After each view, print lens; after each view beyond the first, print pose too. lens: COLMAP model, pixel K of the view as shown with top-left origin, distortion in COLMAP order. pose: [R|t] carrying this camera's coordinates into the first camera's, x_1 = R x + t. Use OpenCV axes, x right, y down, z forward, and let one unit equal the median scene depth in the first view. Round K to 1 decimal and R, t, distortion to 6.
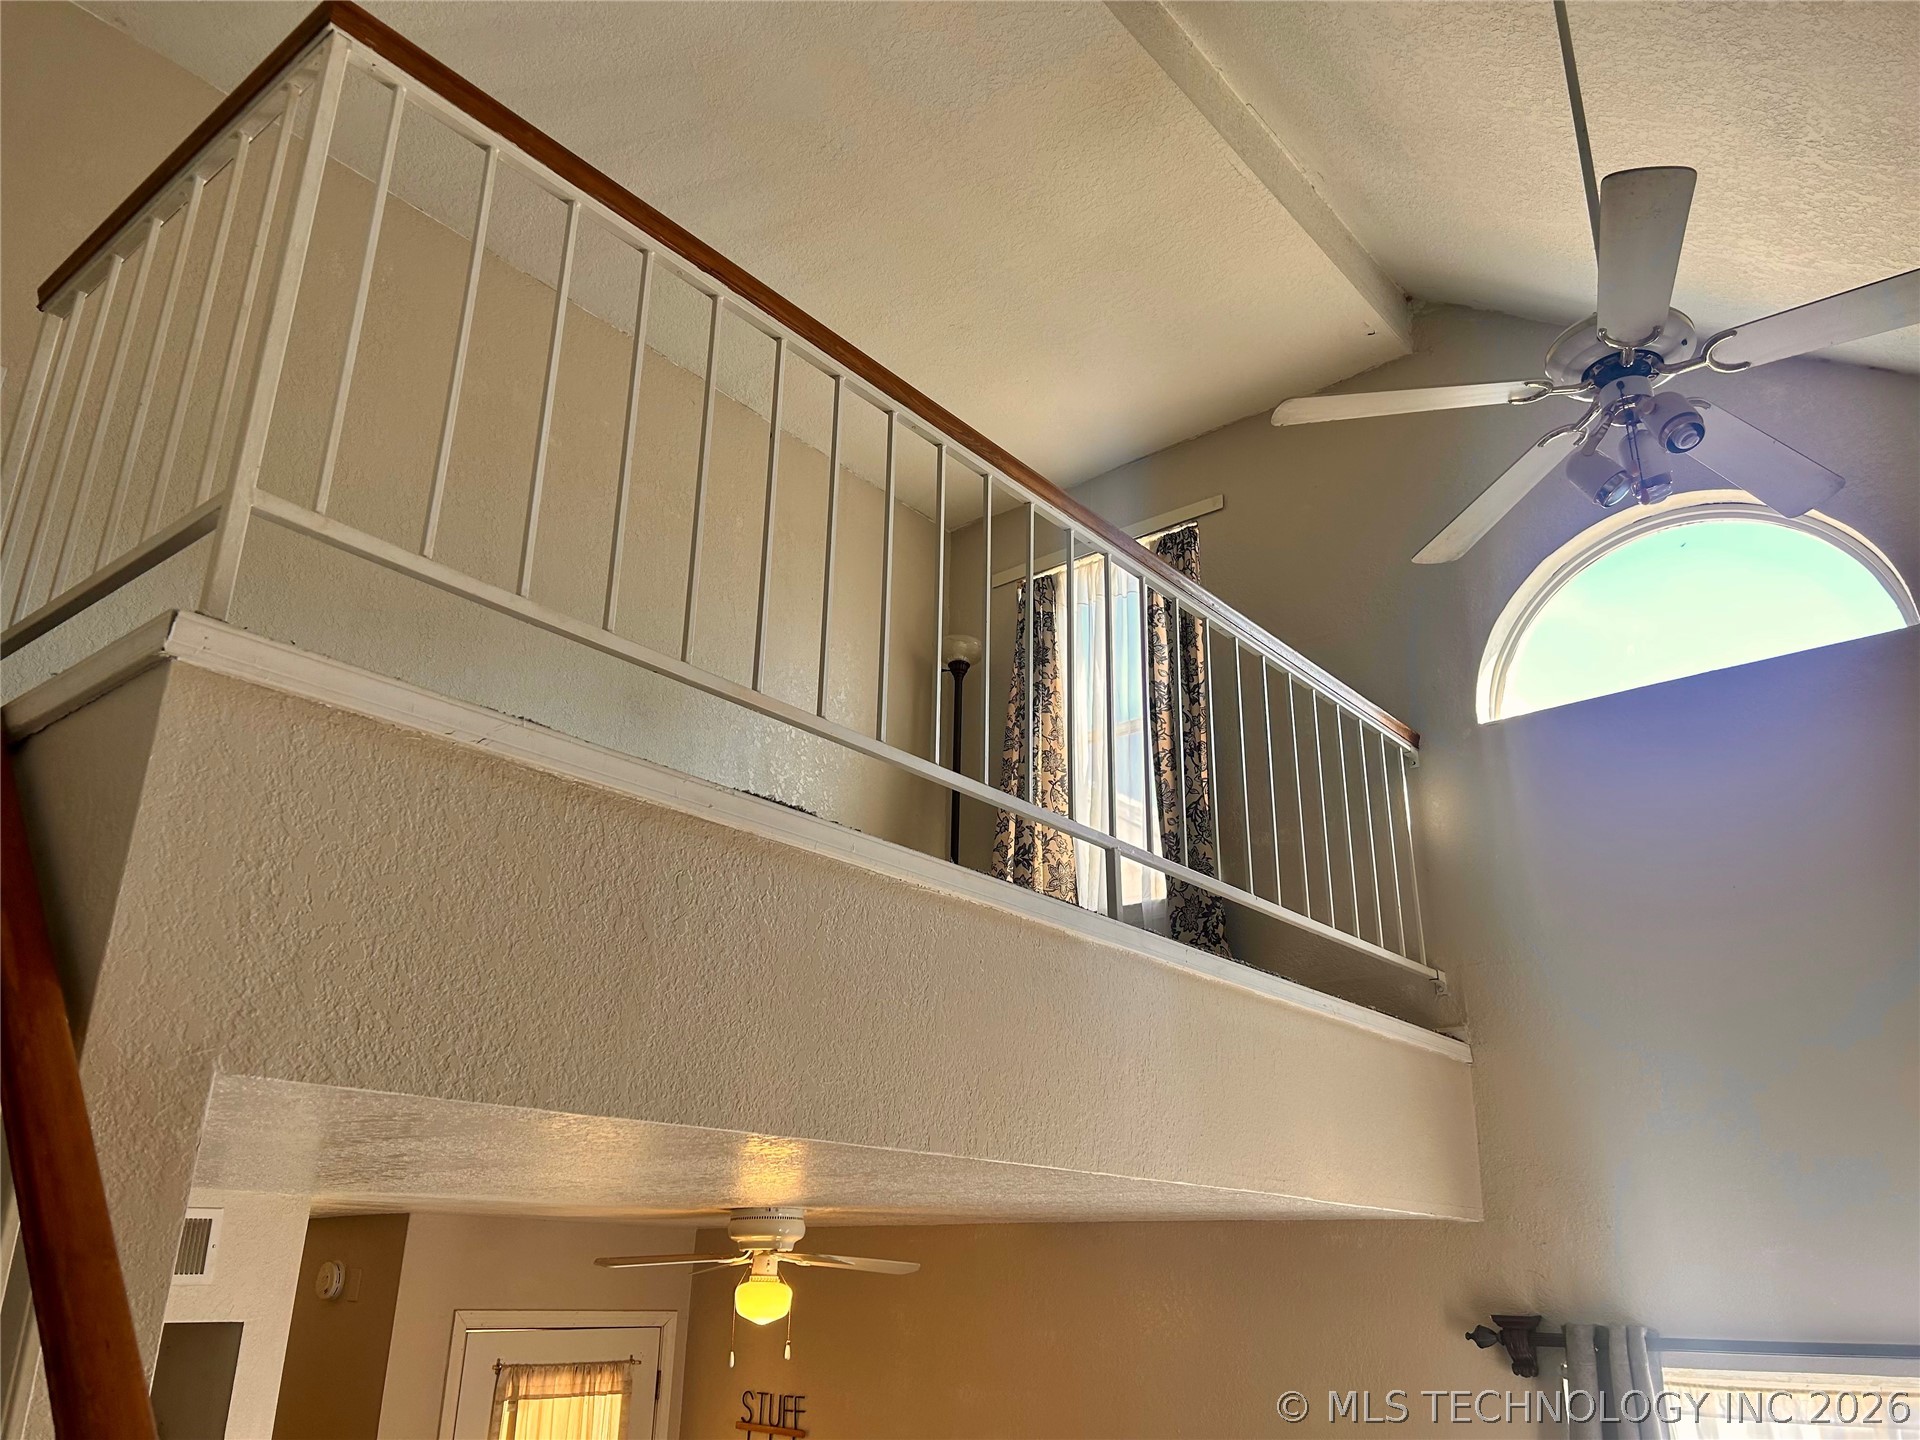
lens RADIAL K [[1444.5, 0, 957.5], [0, 1444.5, 735.9], [0, 0, 1]] dist [0.044010, -0.050371]
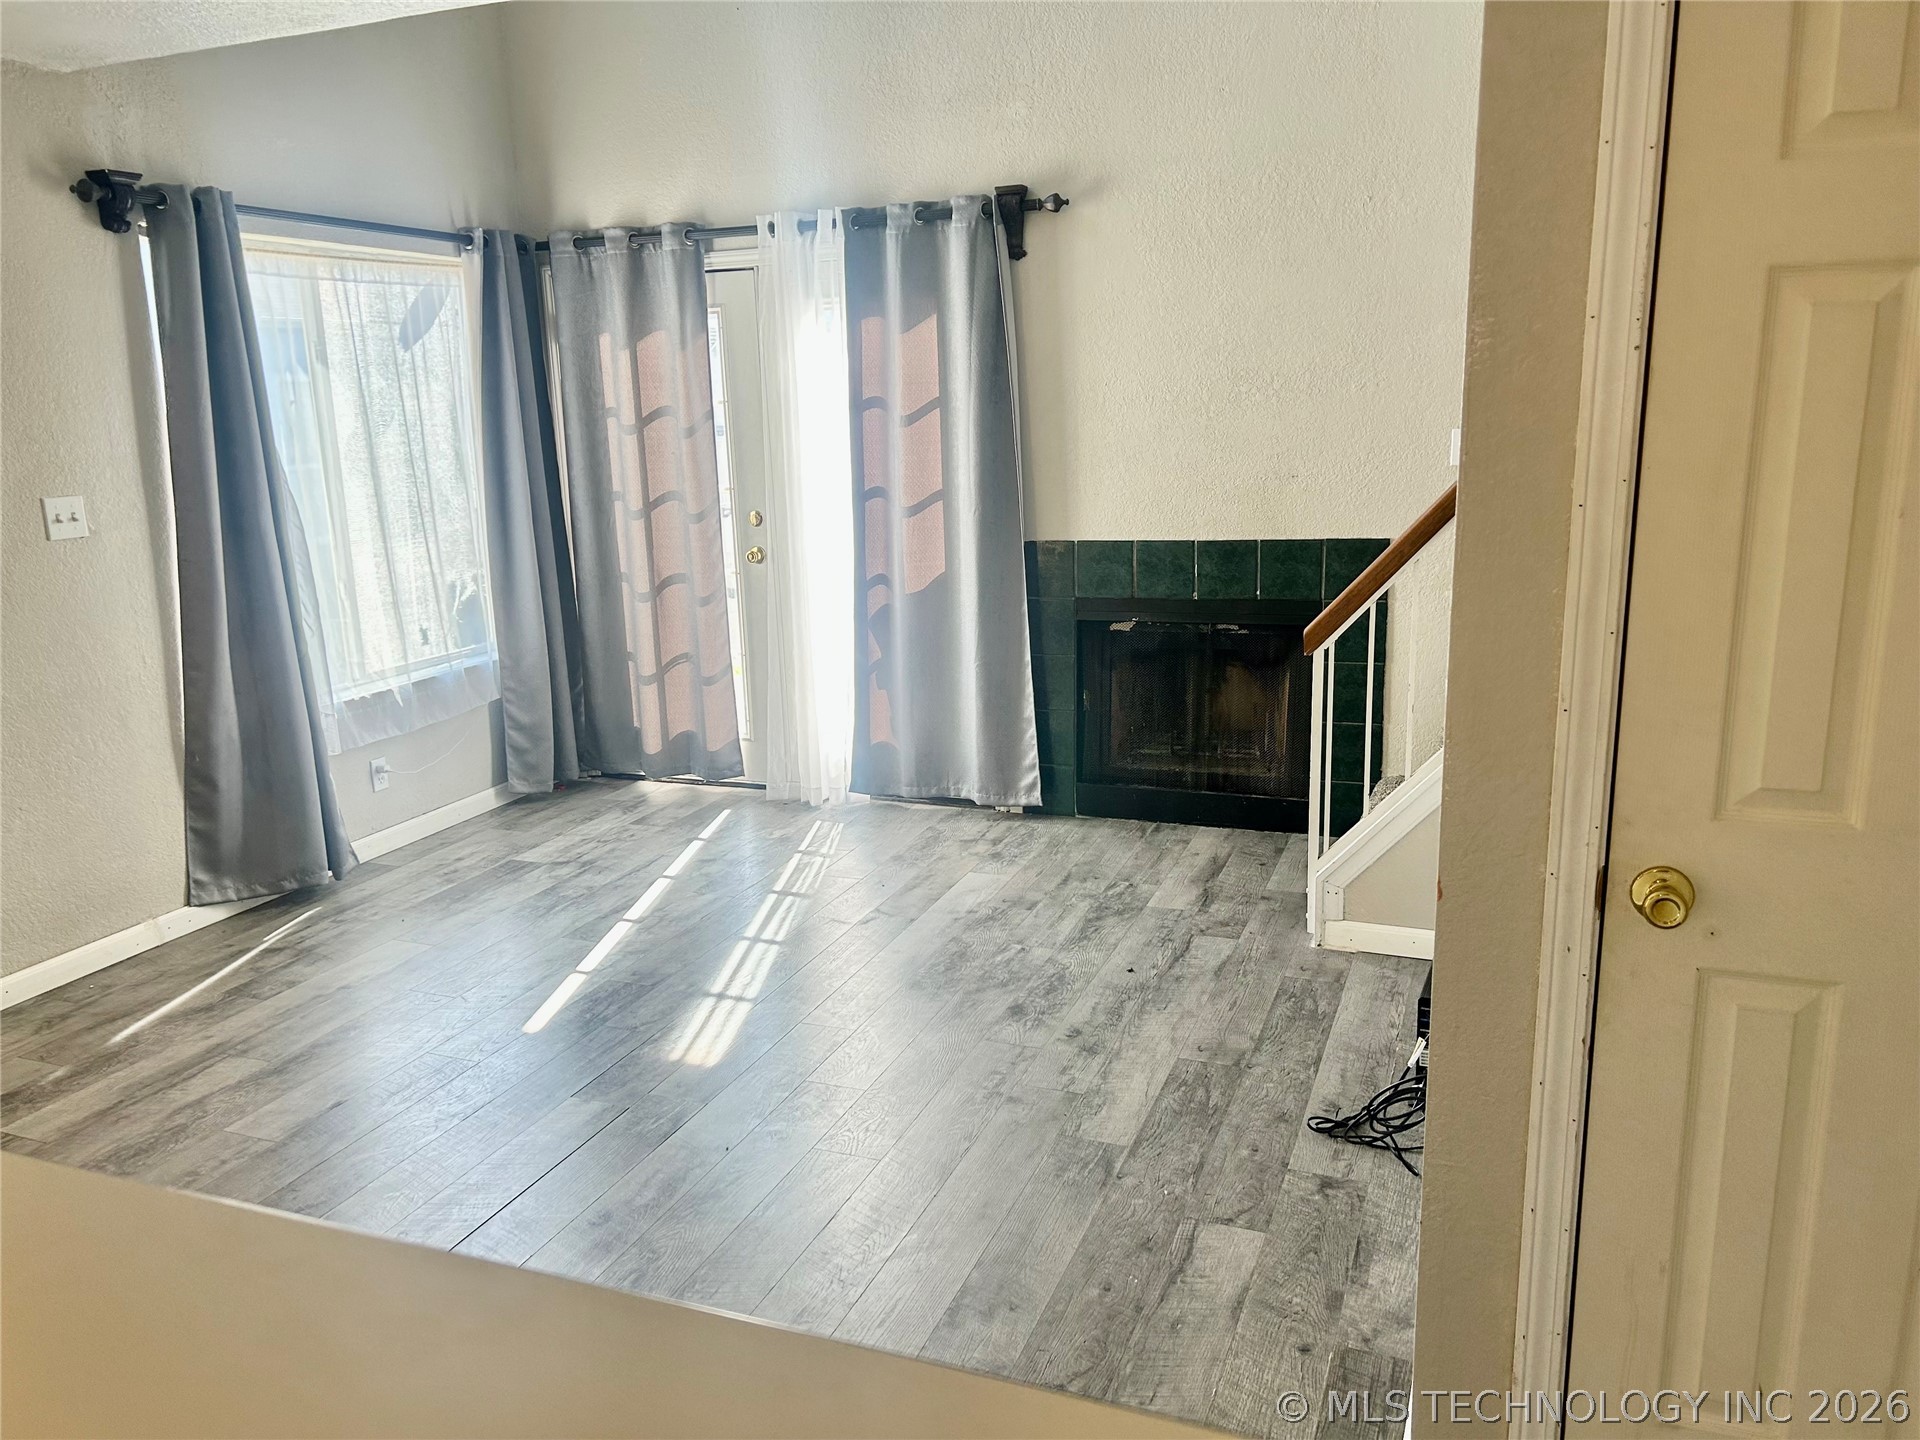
lens RADIAL K [[1444.5, 0, 954.3], [0, 1444.5, 730.4], [0, 0, 1]] dist [0.044010, -0.050371]
pose [[-0.305346, -0.221253, 0.926181, -0.754886], [-0.306607, 0.943678, 0.124350, 0.430574], [-0.901530, -0.246004, -0.355986, 0.705039]]
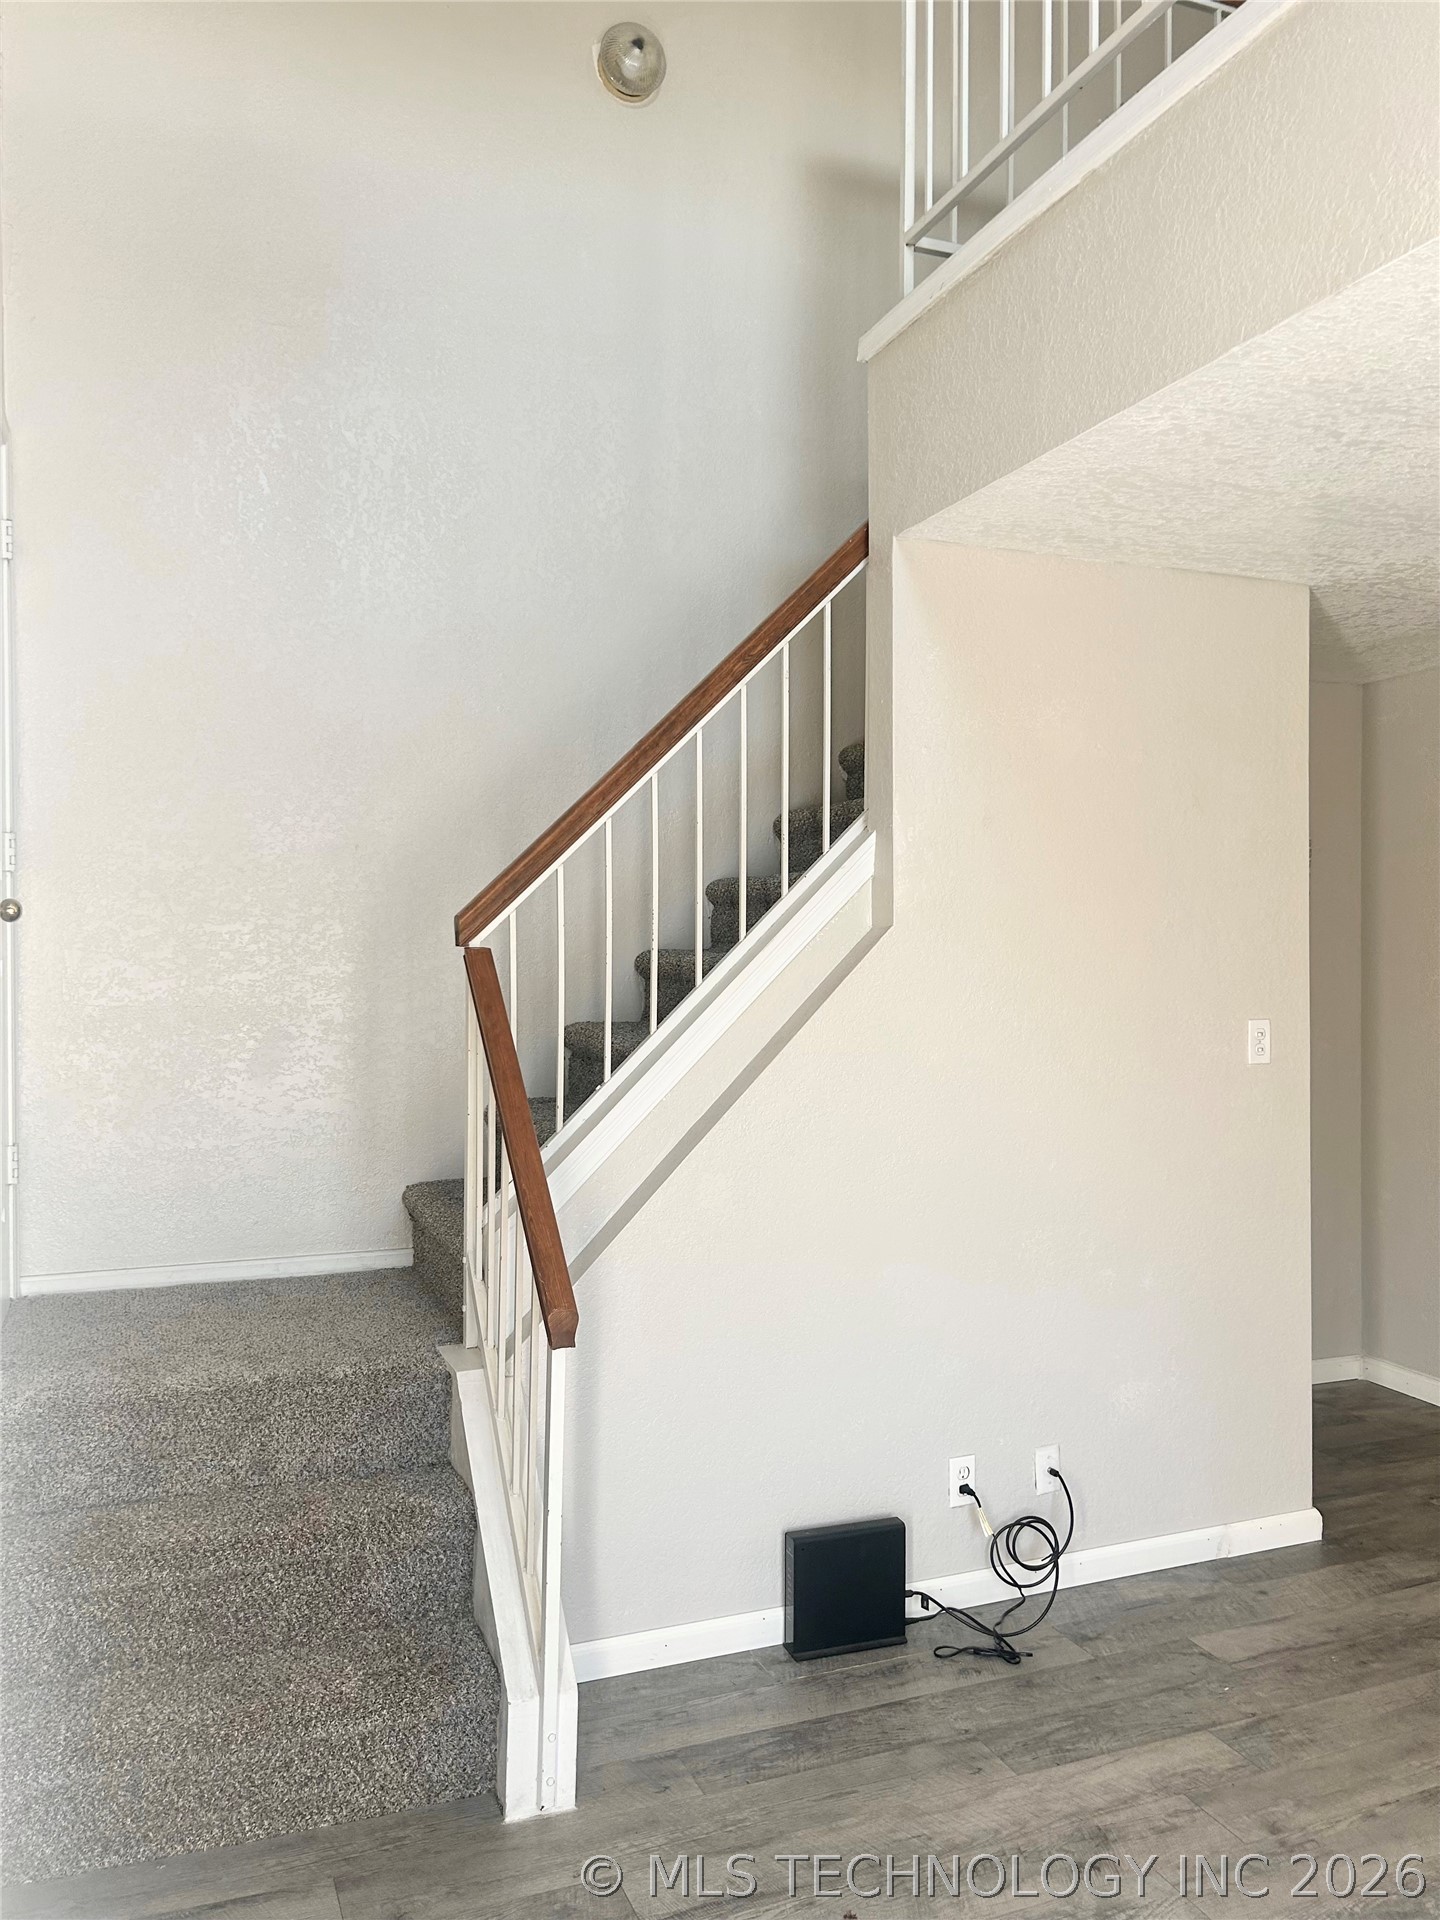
lens RADIAL K [[1444.5, 0, 714.9], [0, 1444.5, 959.0], [0, 0, 1]] dist [0.044010, -0.050371]
pose [[-0.477830, -0.010111, -0.878394, 0.531513], [0.298342, 0.938631, -0.173098, 0.403066], [0.826239, -0.344774, -0.445490, 0.555853]]
